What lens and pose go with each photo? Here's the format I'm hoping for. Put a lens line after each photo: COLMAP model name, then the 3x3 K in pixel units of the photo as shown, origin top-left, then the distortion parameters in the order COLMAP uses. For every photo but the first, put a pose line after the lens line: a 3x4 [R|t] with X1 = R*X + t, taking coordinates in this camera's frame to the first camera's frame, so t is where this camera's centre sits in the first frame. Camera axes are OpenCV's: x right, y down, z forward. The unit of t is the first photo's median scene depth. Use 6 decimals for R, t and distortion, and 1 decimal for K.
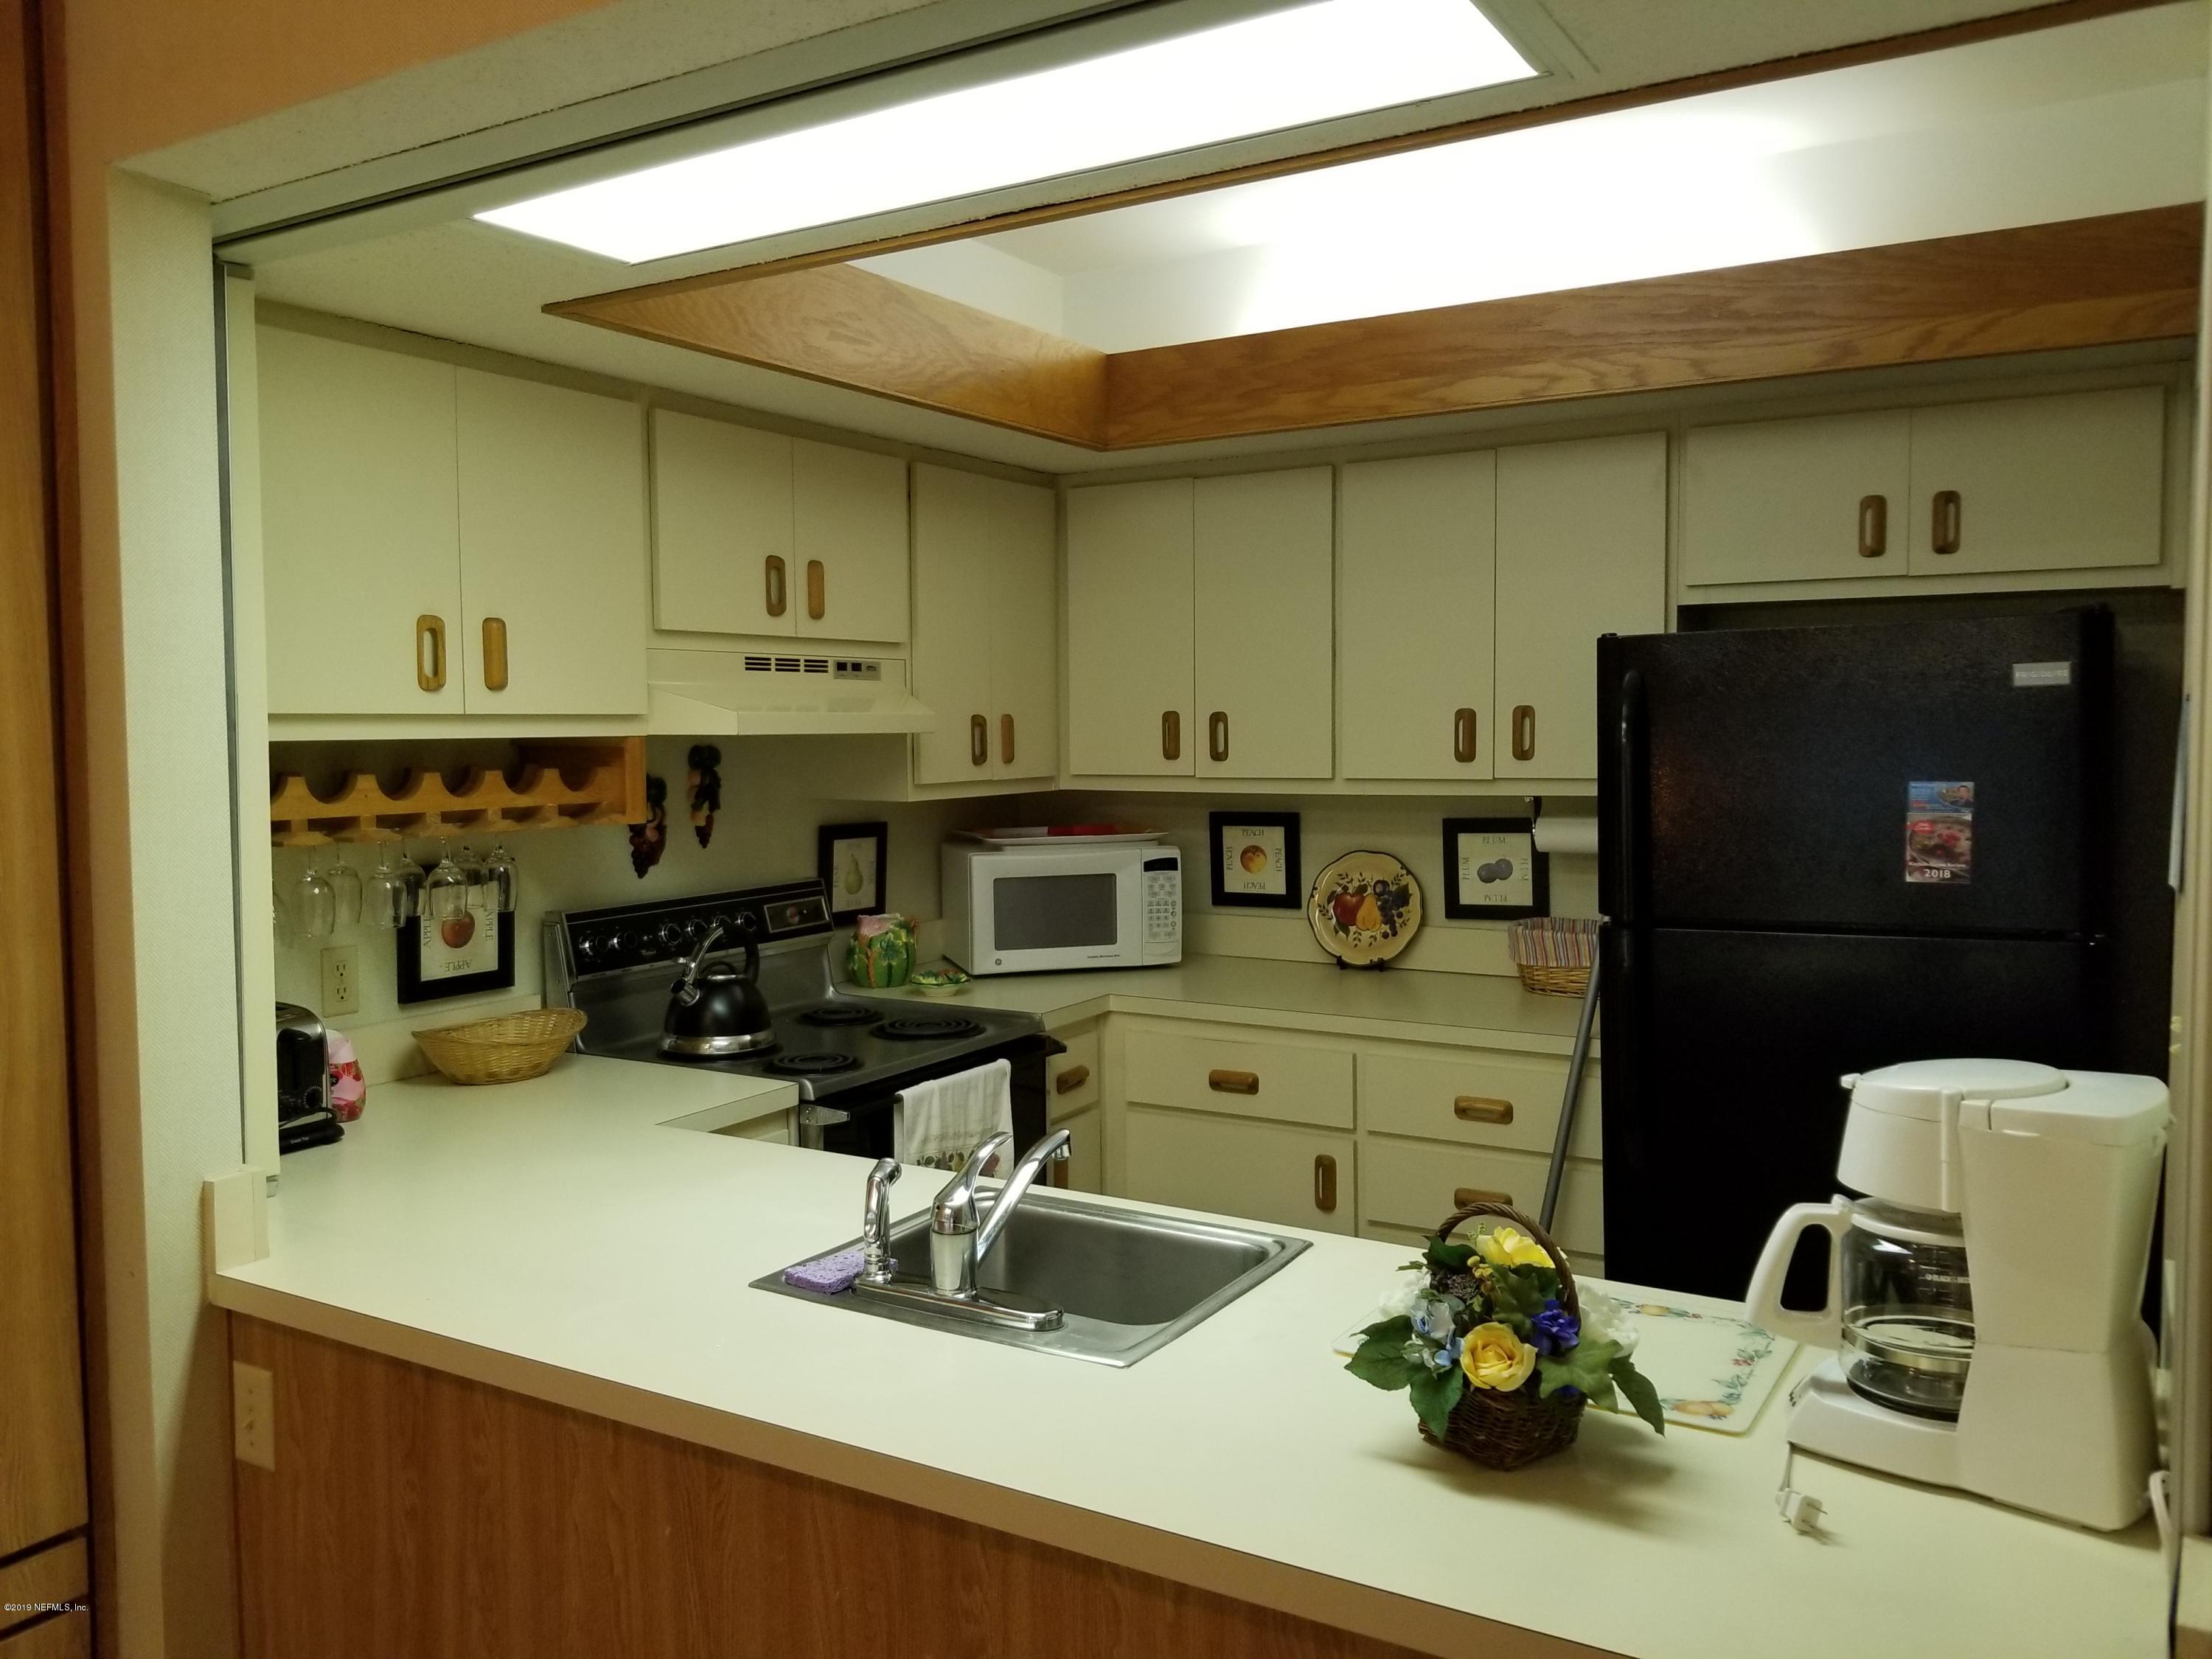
lens RADIAL K [[1693.7, 0, 1036.4], [0, 1693.7, 812.6], [0, 0, 1]] dist [0.052833, -0.113226]
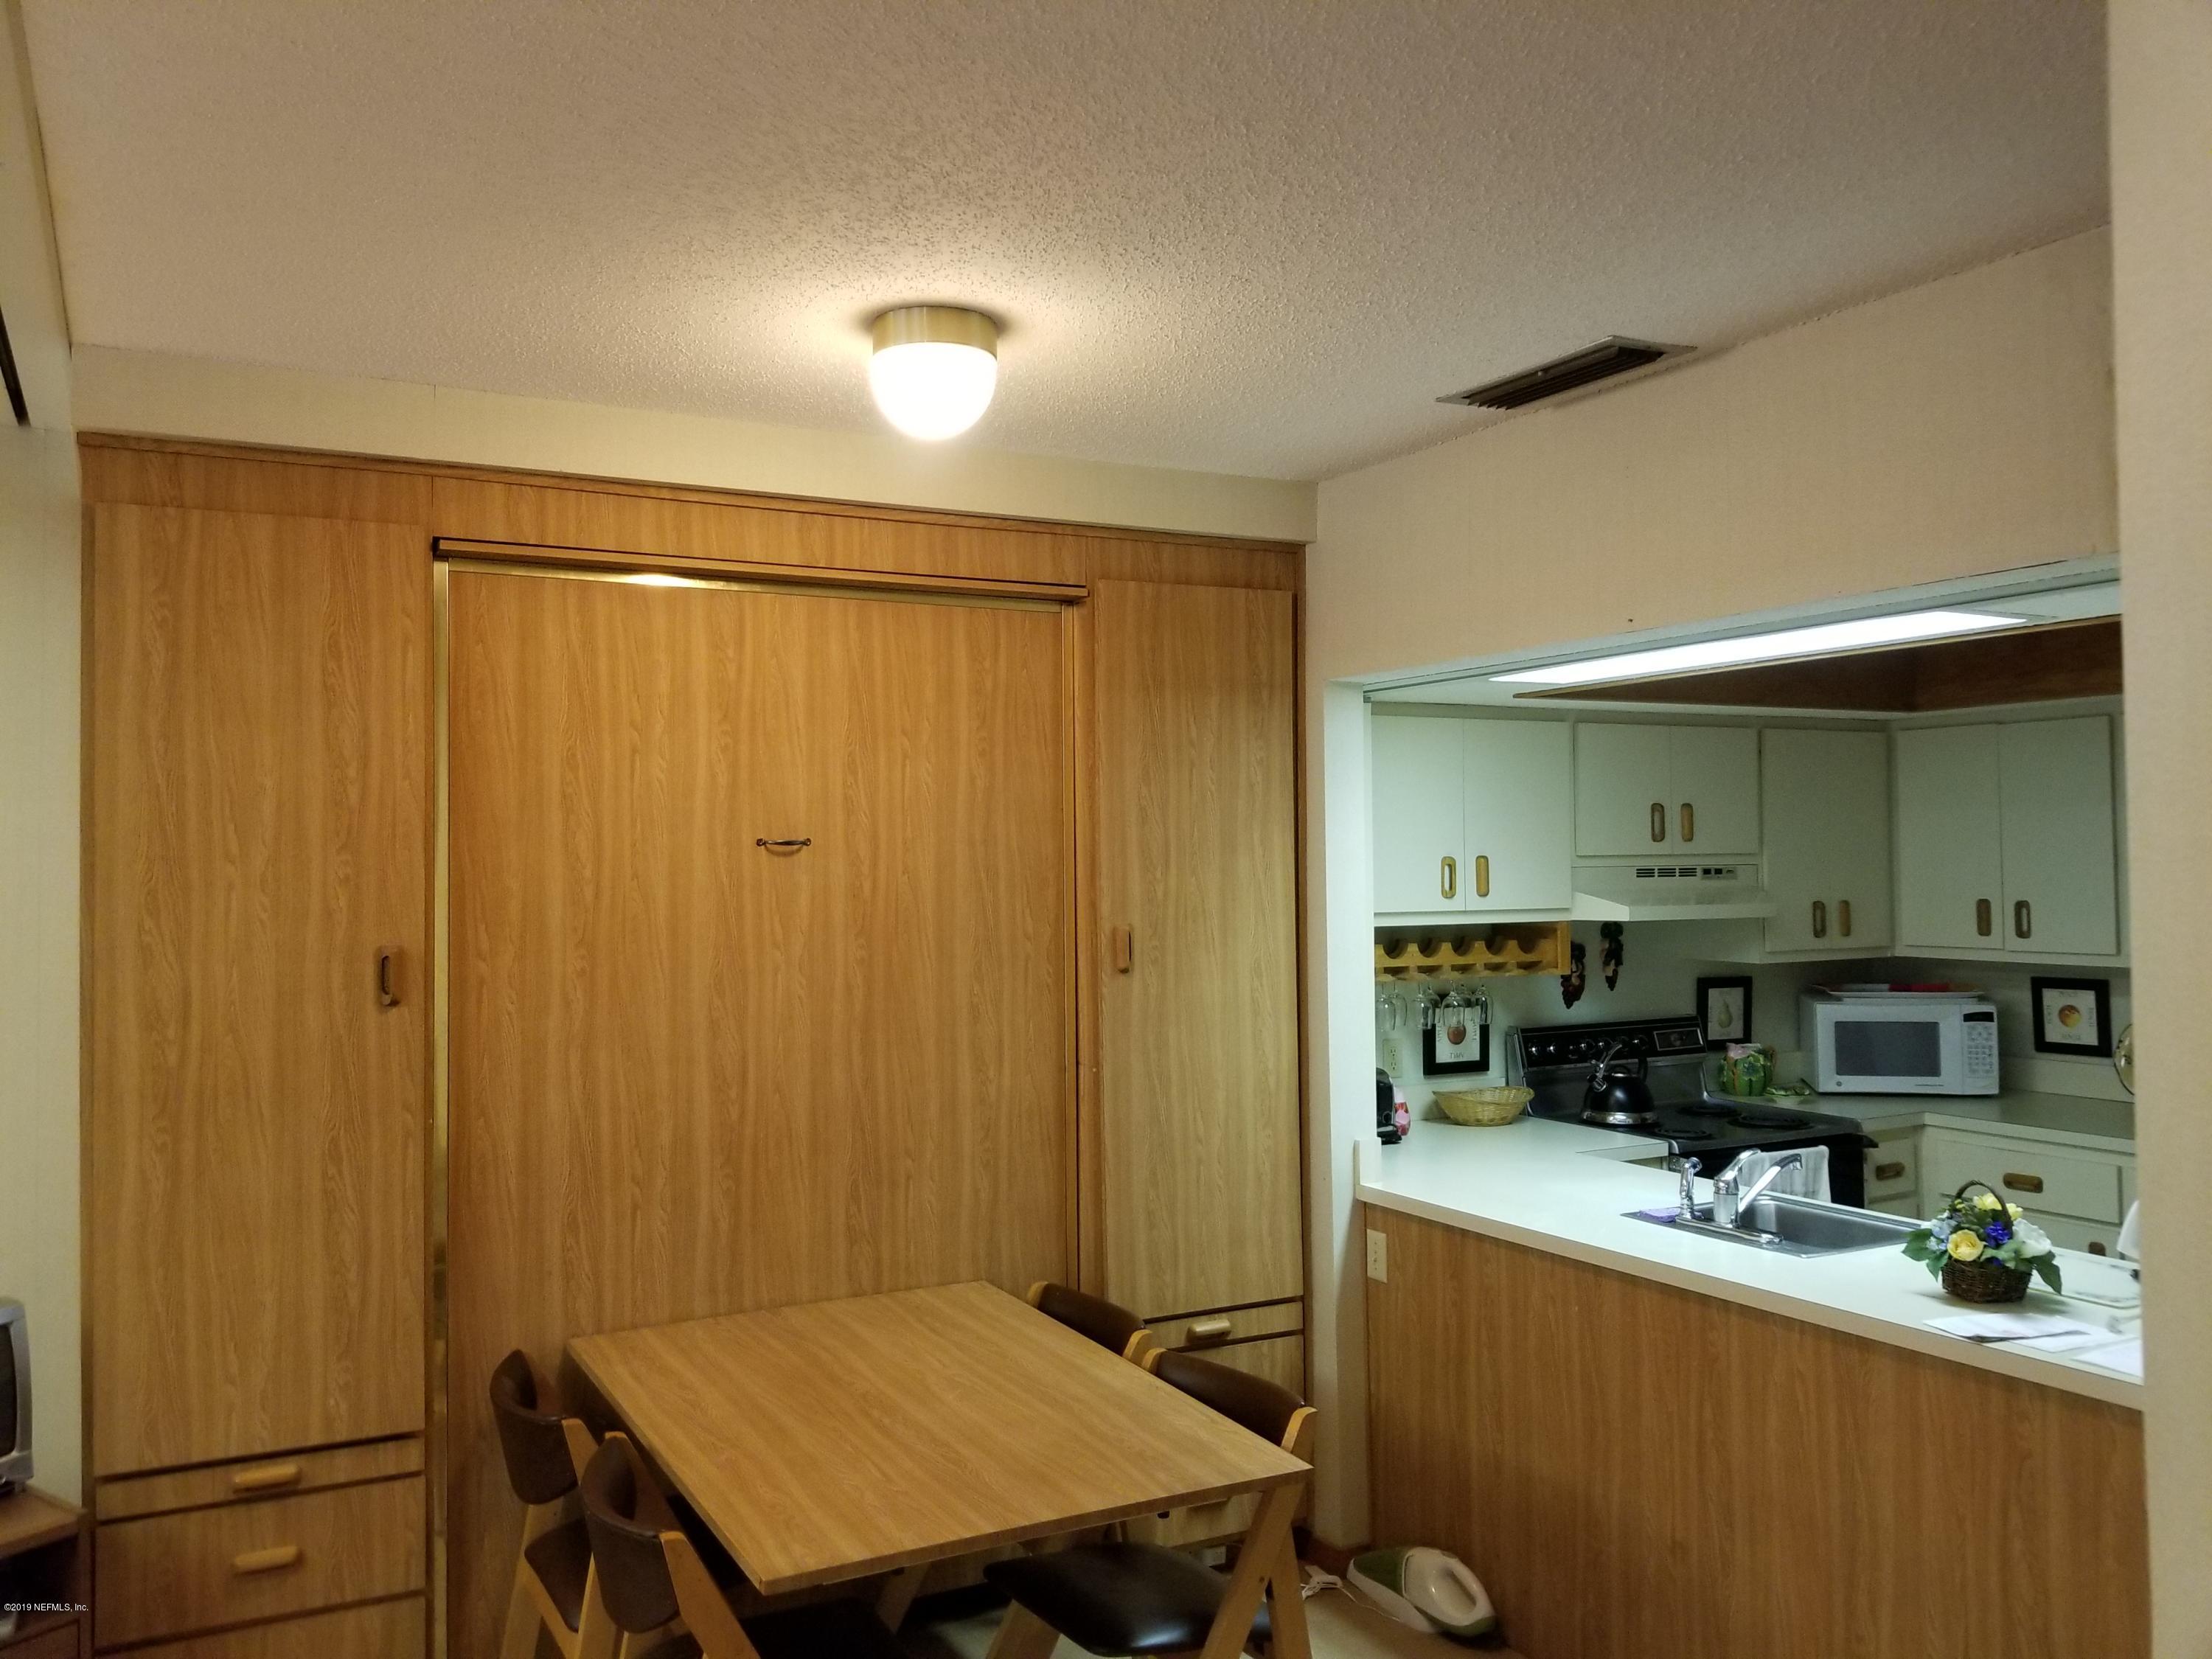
lens RADIAL K [[1693.7, 0, 1036.4], [0, 1693.7, 812.6], [0, 0, 1]] dist [0.052833, -0.113226]
pose [[0.859198, -0.014769, -0.511430, 0.153964], [-0.024933, 0.997187, -0.070684, -0.018932], [0.511036, 0.073483, 0.856413, -0.620796]]
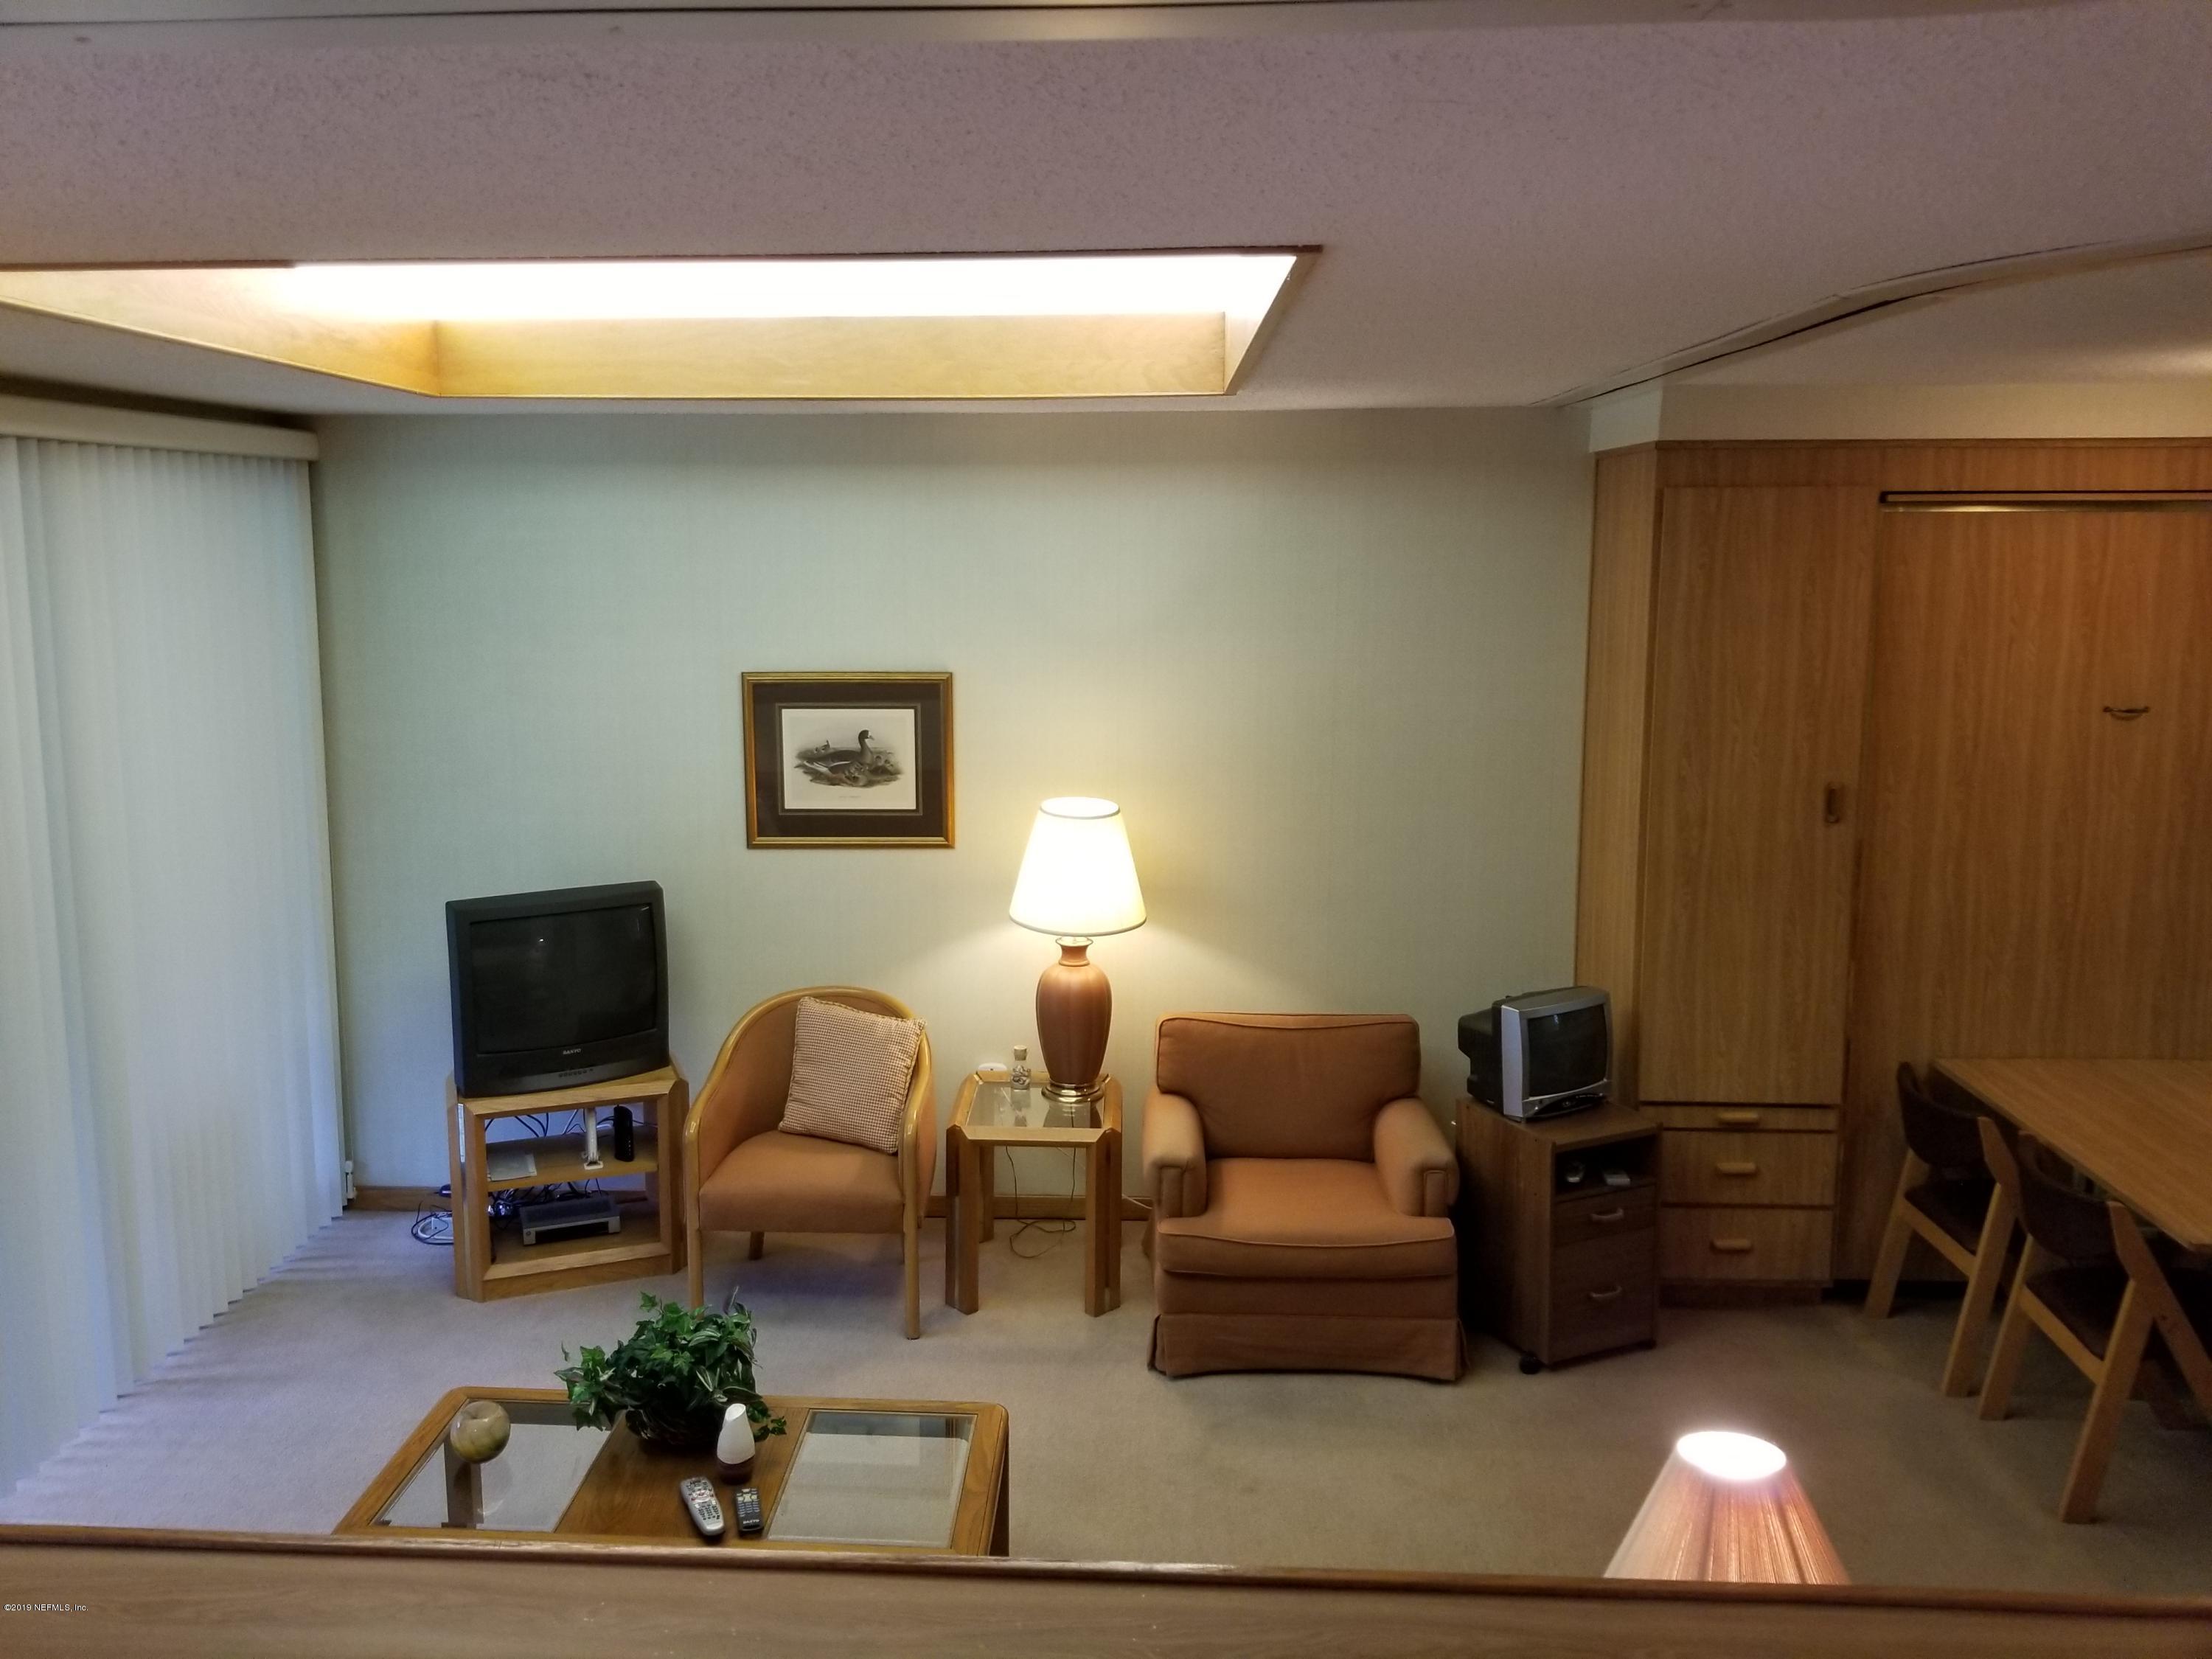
lens RADIAL K [[1693.7, 0, 1036.4], [0, 1693.7, 812.6], [0, 0, 1]] dist [0.052833, -0.113226]
pose [[0.473739, 0.128058, -0.871305, 0.246221], [-0.043710, 0.991571, 0.121968, -0.108022], [0.879580, -0.019697, 0.475343, -1.150012]]
